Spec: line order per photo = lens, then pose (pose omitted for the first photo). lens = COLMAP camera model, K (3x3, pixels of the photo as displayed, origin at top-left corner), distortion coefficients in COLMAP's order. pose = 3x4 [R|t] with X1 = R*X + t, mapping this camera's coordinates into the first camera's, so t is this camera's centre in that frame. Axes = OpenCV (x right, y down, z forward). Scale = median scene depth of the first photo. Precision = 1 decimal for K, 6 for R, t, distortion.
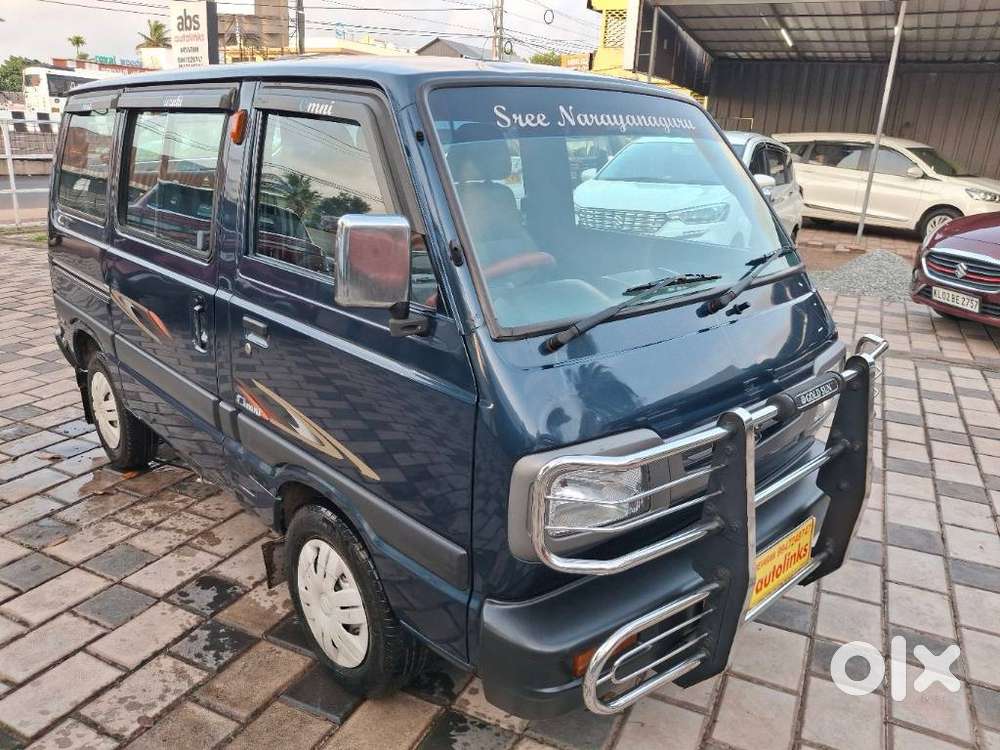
lens RADIAL K [[726.9, 0, 492.0], [0, 726.9, 384.3], [0, 0, 1]] dist [-0.011932, -0.002130]
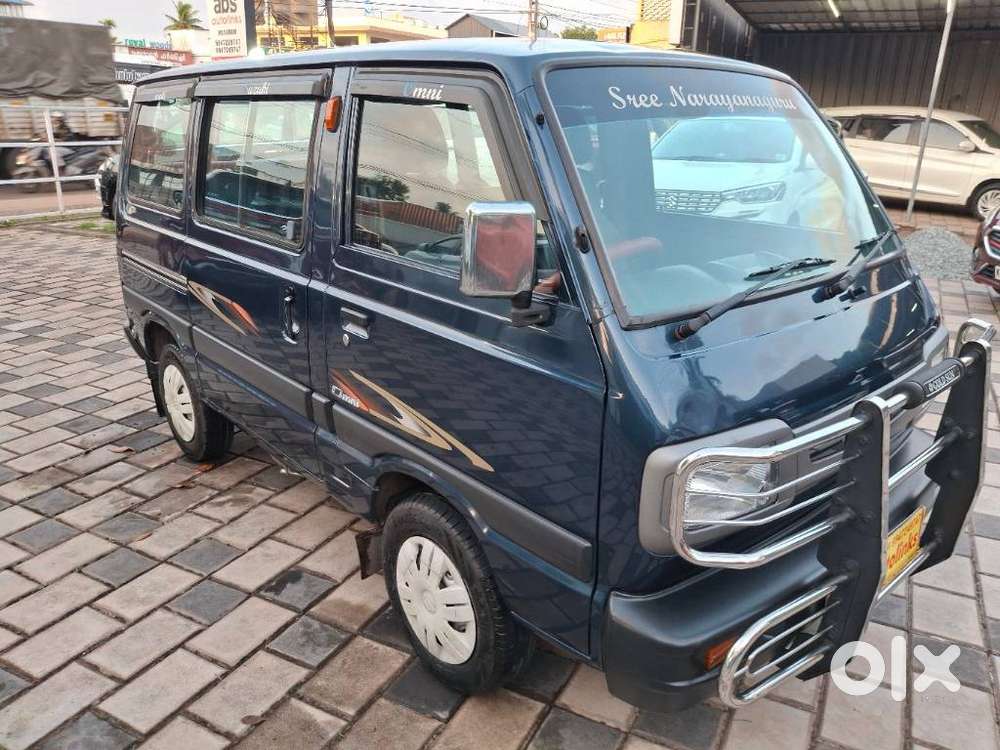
lens RADIAL K [[745.8, 0, 500.0], [0, 745.8, 375.0], [0, 0, 1]] dist [0.003823, -0.031467]
pose [[0.999654, -0.009135, -0.024651, -0.087391], [0.009275, 0.999941, 0.005579, -0.004102], [0.024599, -0.005806, 0.999681, -0.002311]]
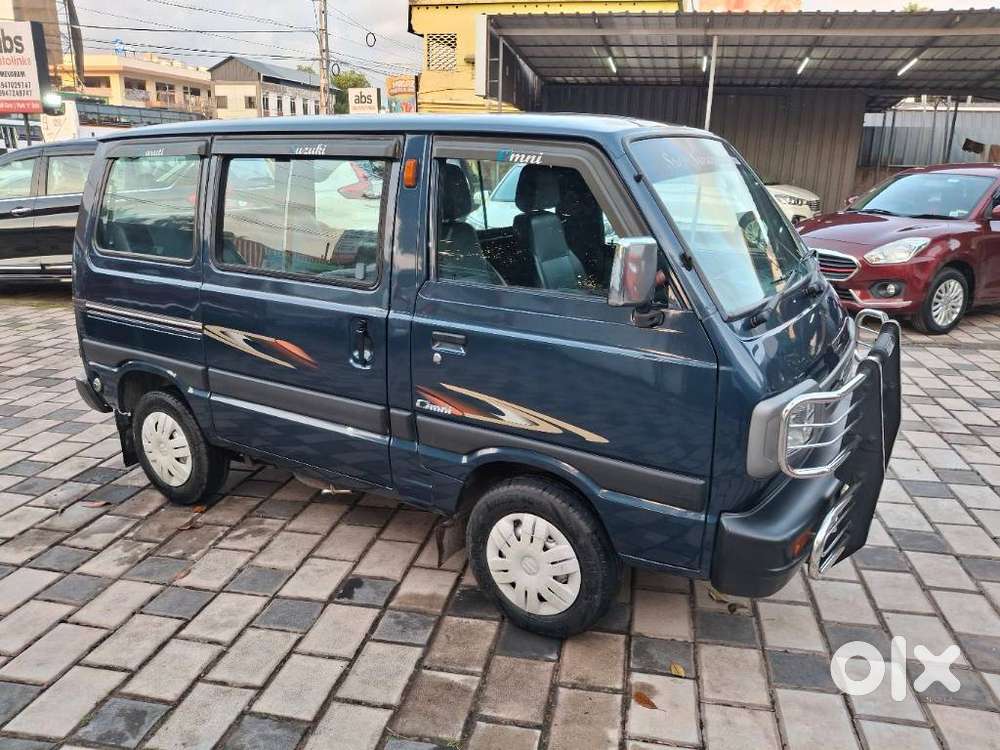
lens RADIAL K [[746.1, 0, 500.0], [0, 746.1, 375.0], [0, 0, 1]] dist [0.007134, -0.029312]
pose [[0.964374, -0.094962, 0.246912, -0.432252], [0.105512, 0.993971, -0.029823, 0.018896], [-0.242591, 0.054813, 0.968579, -0.151340]]
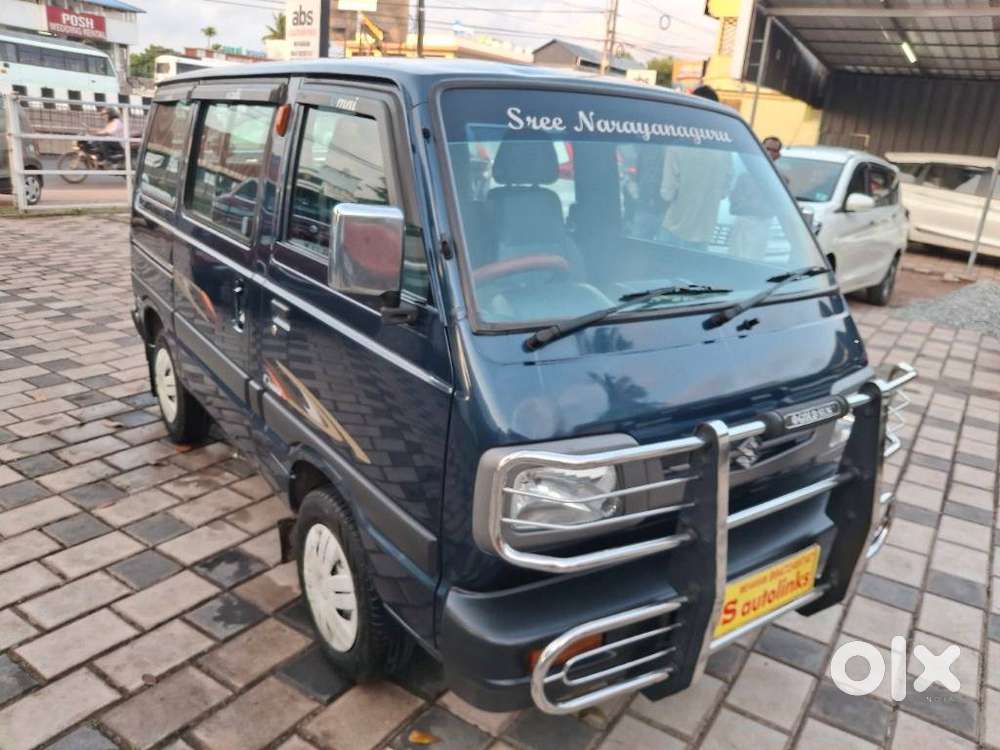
lens RADIAL K [[755.5, 0, 497.3], [0, 755.5, 370.2], [0, 0, 1]] dist [-0.027185, 0.003365]
pose [[0.991185, 0.077400, -0.107525, 0.074093], [-0.080756, 0.996362, -0.027210, 0.008328], [0.105028, 0.035654, 0.993830, -0.026593]]
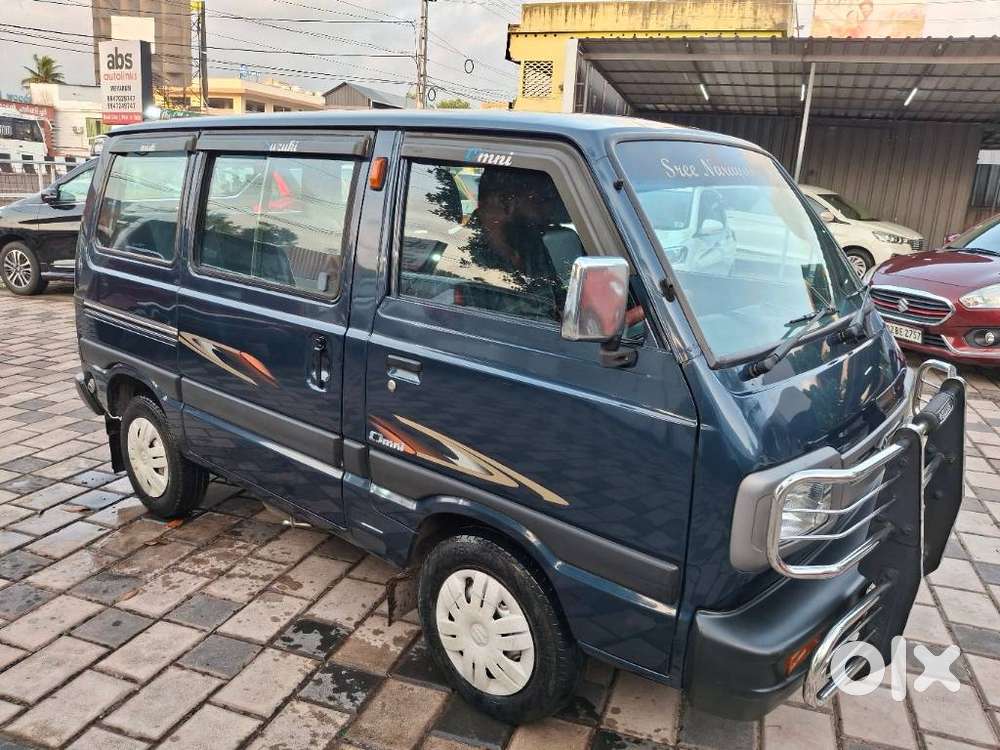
lens RADIAL K [[733.2, 0, 492.7], [0, 733.2, 378.8], [0, 0, 1]] dist [-0.006408, -0.004066]
pose [[0.991962, -0.022095, 0.124594, -0.257045], [0.029991, 0.997634, -0.061860, 0.007958], [-0.122932, 0.065100, 0.990278, -0.033653]]
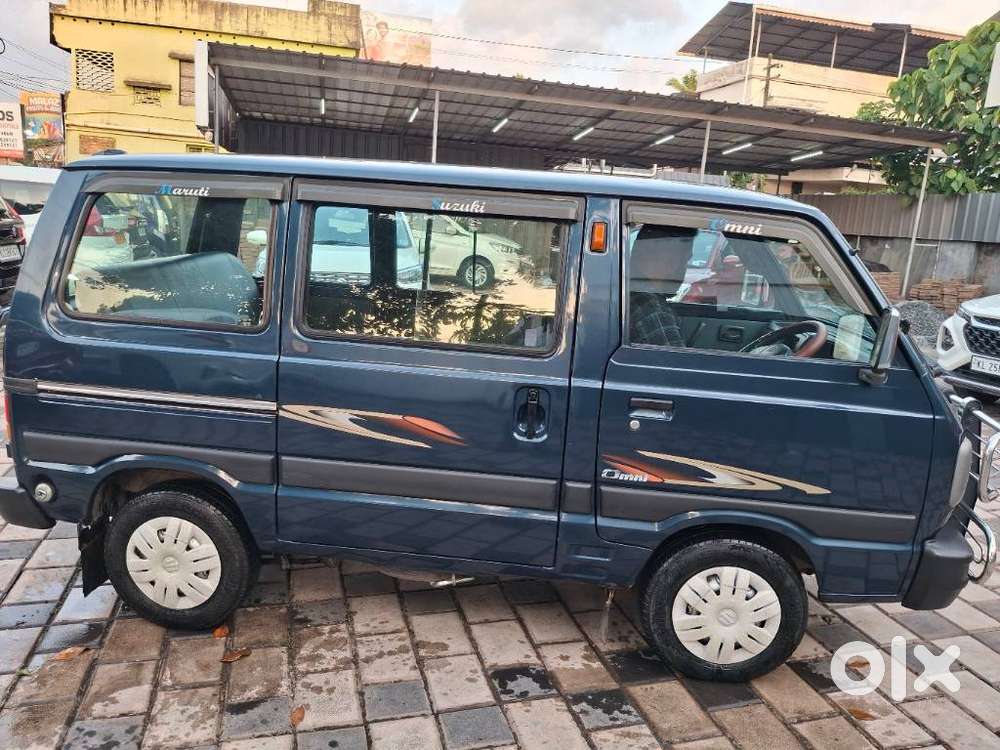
lens RADIAL K [[734.0, 0, 478.0], [0, 734.0, 403.3], [0, 0, 1]] dist [-0.004715, -0.008069]
pose [[0.759315, -0.154694, 0.632068, -0.989617], [0.180256, 0.983324, 0.024117, -0.123051], [-0.625258, 0.095621, 0.774538, 0.207623]]
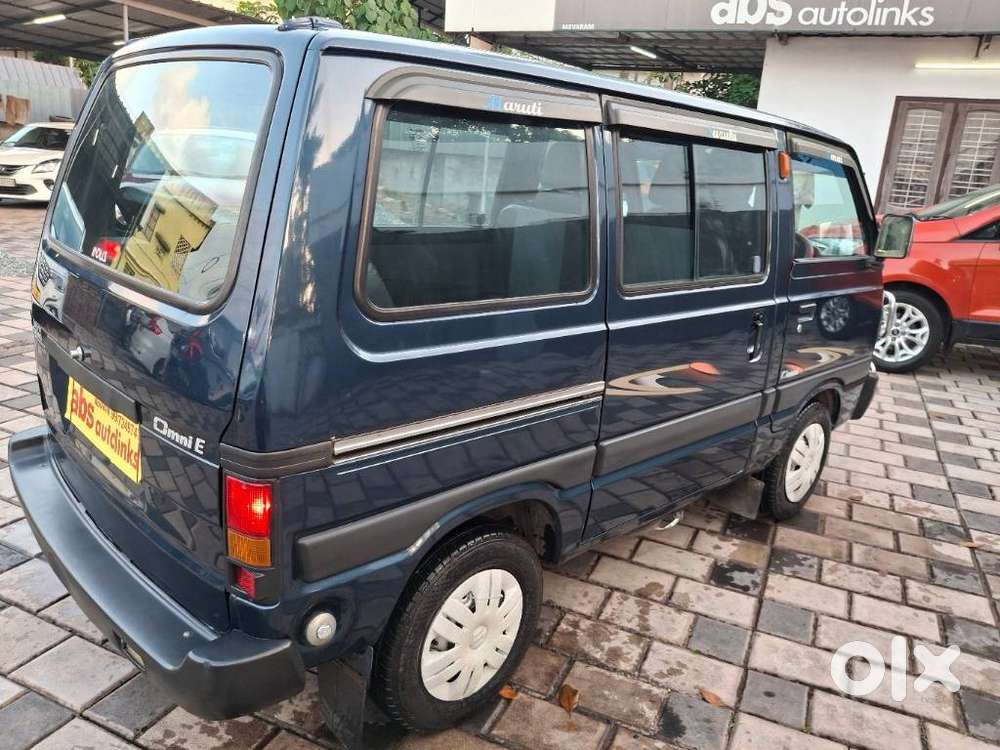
lens RADIAL K [[755.5, 0, 489.4], [0, 755.5, 377.4], [0, 0, 1]] dist [0.003237, 0.001393]
pose [[-0.012990, -0.309379, 0.950850, -1.355150], [0.253997, 0.918718, 0.302394, -0.428375], [-0.967118, 0.245441, 0.066647, 1.176101]]
